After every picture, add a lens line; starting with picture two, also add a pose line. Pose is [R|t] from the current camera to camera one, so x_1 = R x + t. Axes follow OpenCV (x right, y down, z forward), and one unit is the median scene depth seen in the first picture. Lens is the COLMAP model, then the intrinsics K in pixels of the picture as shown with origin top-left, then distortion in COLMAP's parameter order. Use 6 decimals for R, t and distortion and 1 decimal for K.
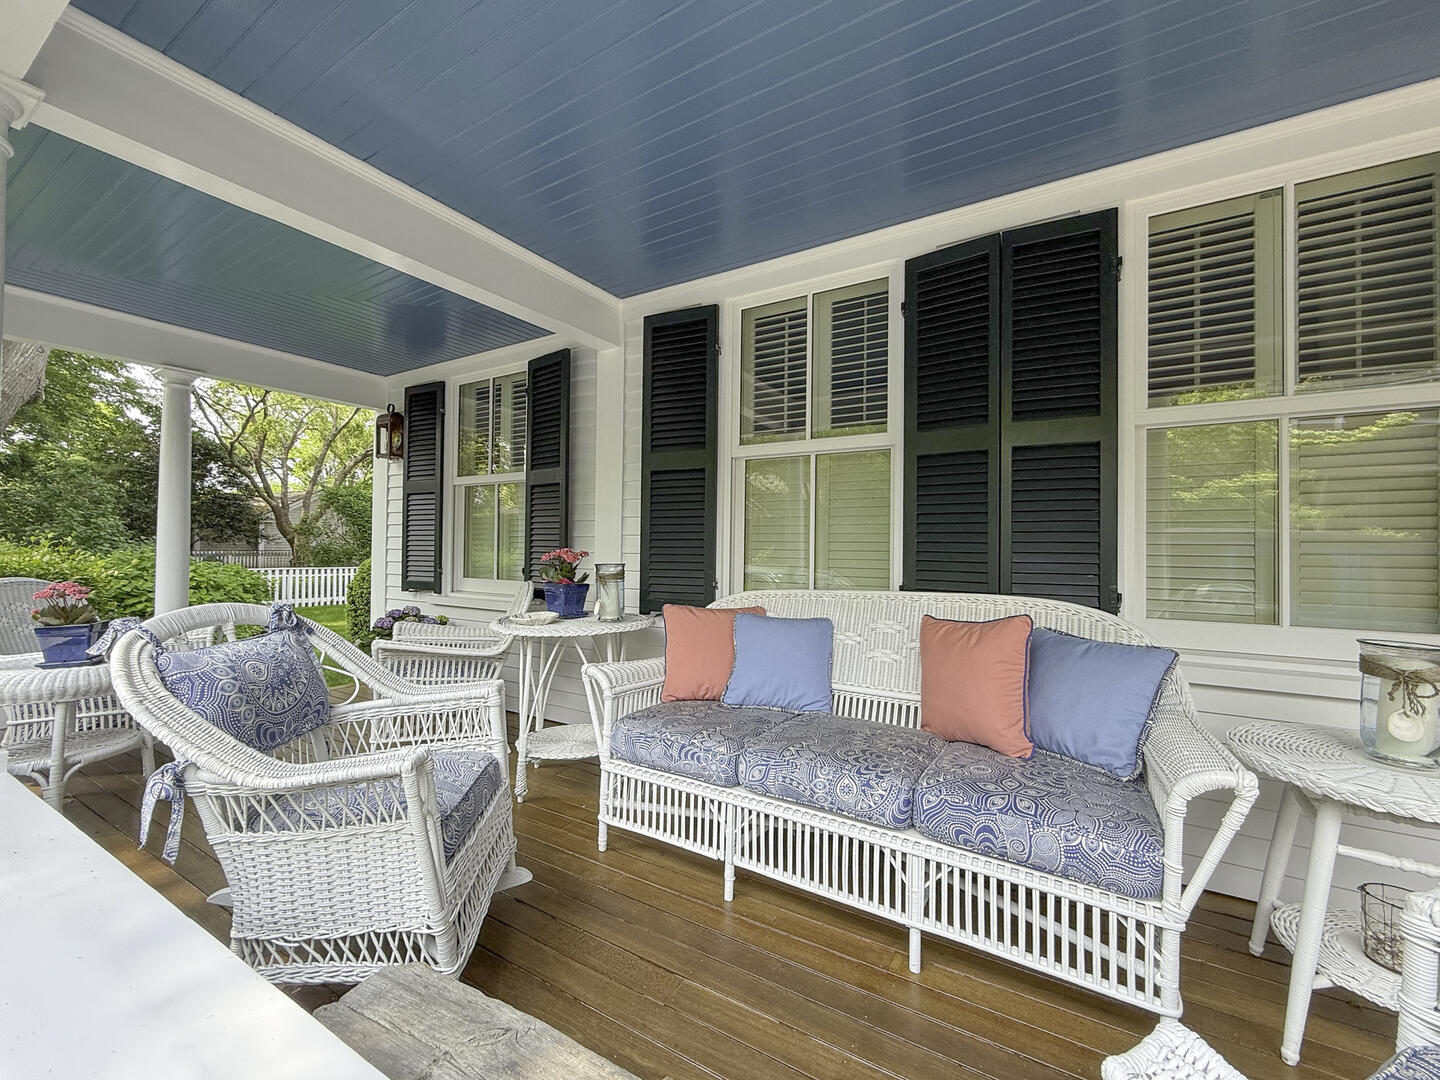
lens RADIAL K [[583.0, 0, 720.0], [0, 583.0, 540.0], [0, 0, 1]] dist [-0.000860, -0.000135]
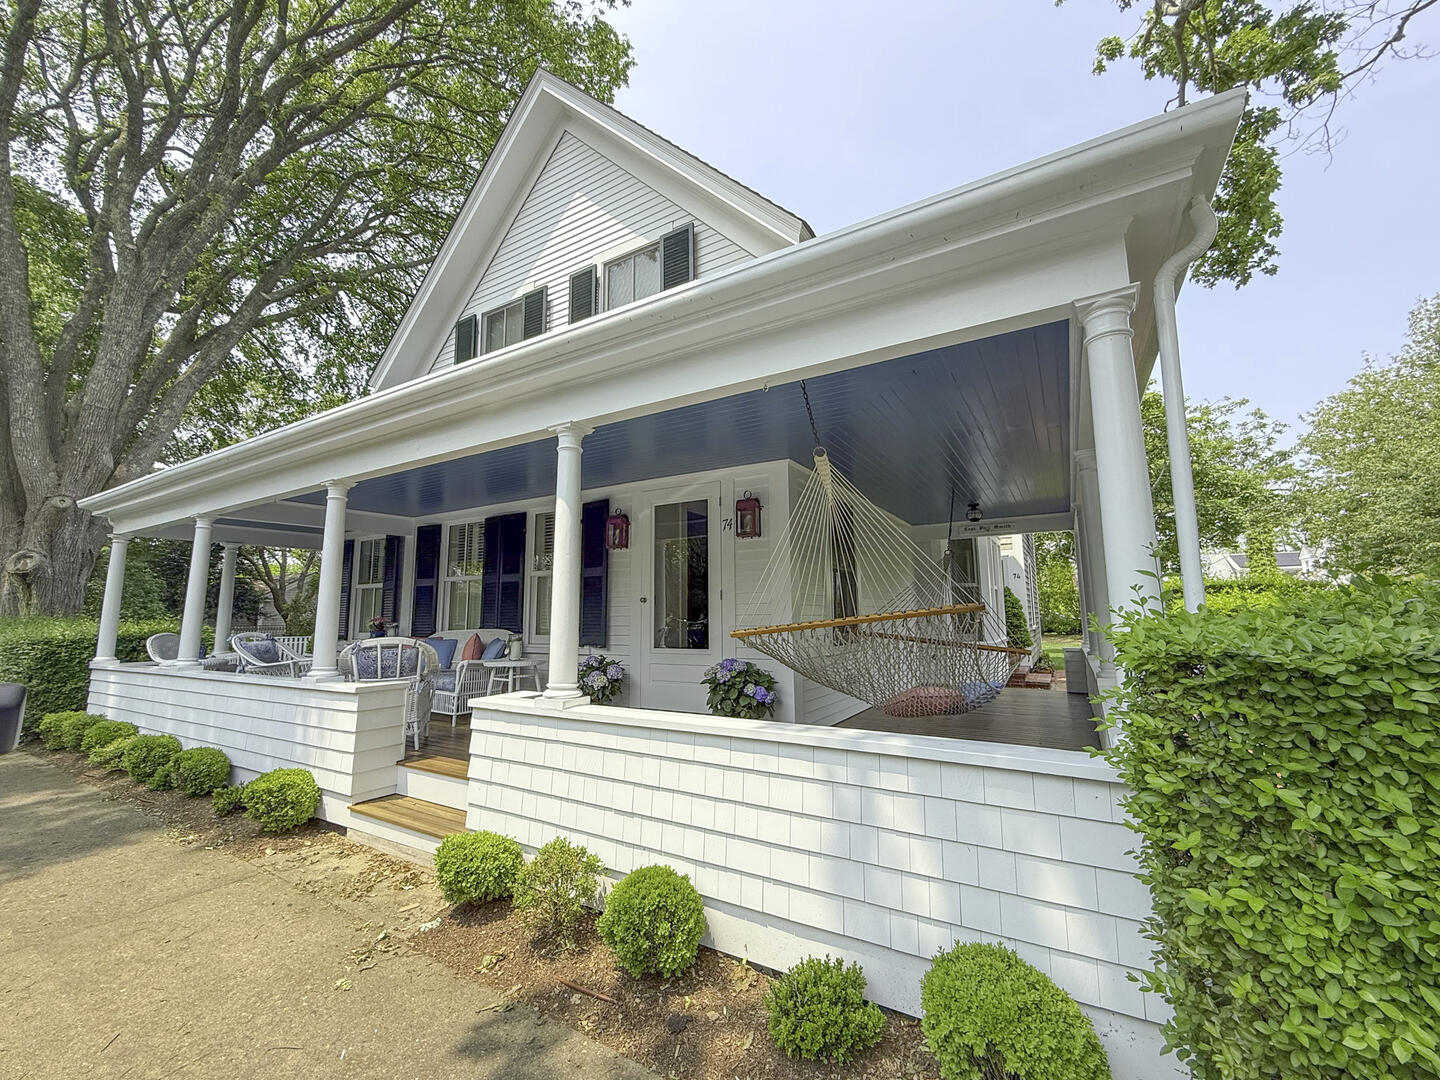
lens RADIAL K [[583.0, 0, 720.0], [0, 583.0, 540.0], [0, 0, 1]] dist [-0.000860, -0.000135]
pose [[0.999739, -0.022823, 0.000977, 0.987585], [0.022787, 0.993257, -0.113675, 0.005074], [0.001624, 0.113667, 0.993518, -1.272532]]
